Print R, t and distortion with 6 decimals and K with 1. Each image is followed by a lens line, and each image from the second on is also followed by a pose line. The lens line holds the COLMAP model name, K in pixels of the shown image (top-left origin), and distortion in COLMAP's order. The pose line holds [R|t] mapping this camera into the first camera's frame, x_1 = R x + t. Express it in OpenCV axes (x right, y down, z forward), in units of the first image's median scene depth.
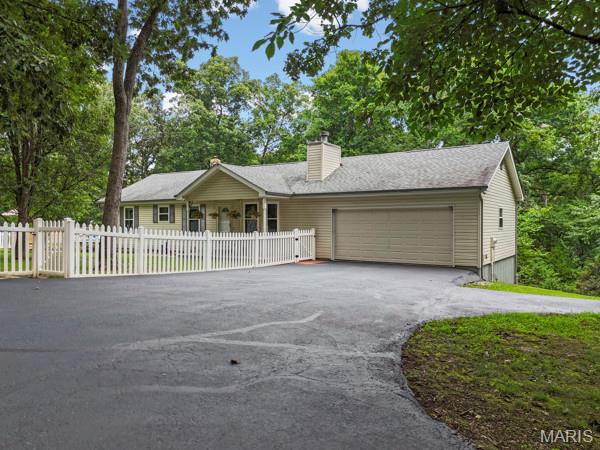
lens RADIAL K [[438.1, 0, 300.0], [0, 438.1, 225.0], [0, 0, 1]] dist [0.061561, -0.072806]
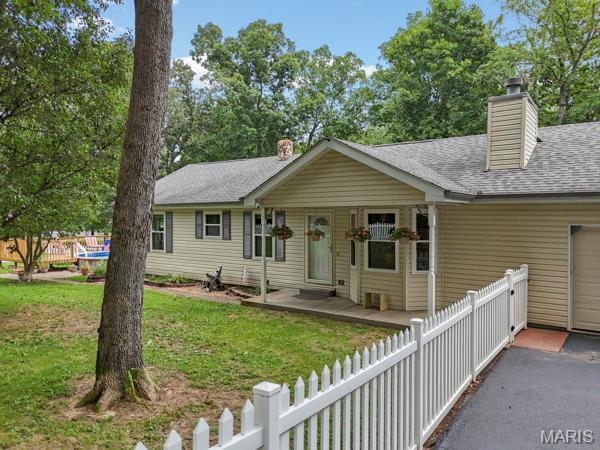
lens RADIAL K [[438.1, 0, 300.0], [0, 438.1, 225.0], [0, 0, 1]] dist [0.061561, -0.072806]
pose [[0.999109, 0.000505, -0.042201, -0.161582], [0.000036, 0.999918, 0.012822, -0.034250], [0.042204, -0.012812, 0.999027, 0.385505]]
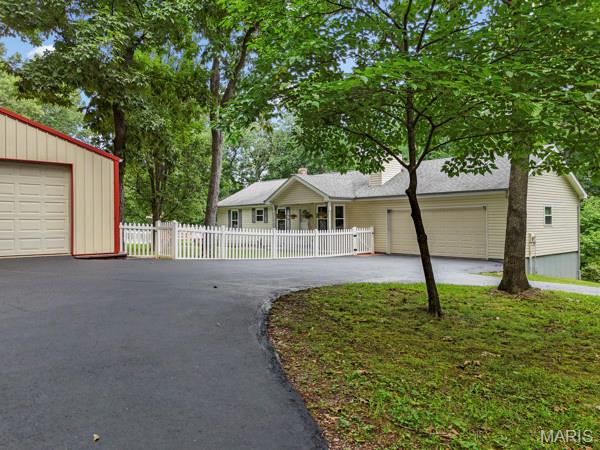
lens RADIAL K [[438.1, 0, 300.0], [0, 438.1, 225.0], [0, 0, 1]] dist [0.061561, -0.072806]
pose [[0.964161, -0.006919, -0.265228, 0.124149], [0.007533, 0.999971, 0.001297, 0.000411], [0.265212, -0.003249, 0.964185, -0.147063]]
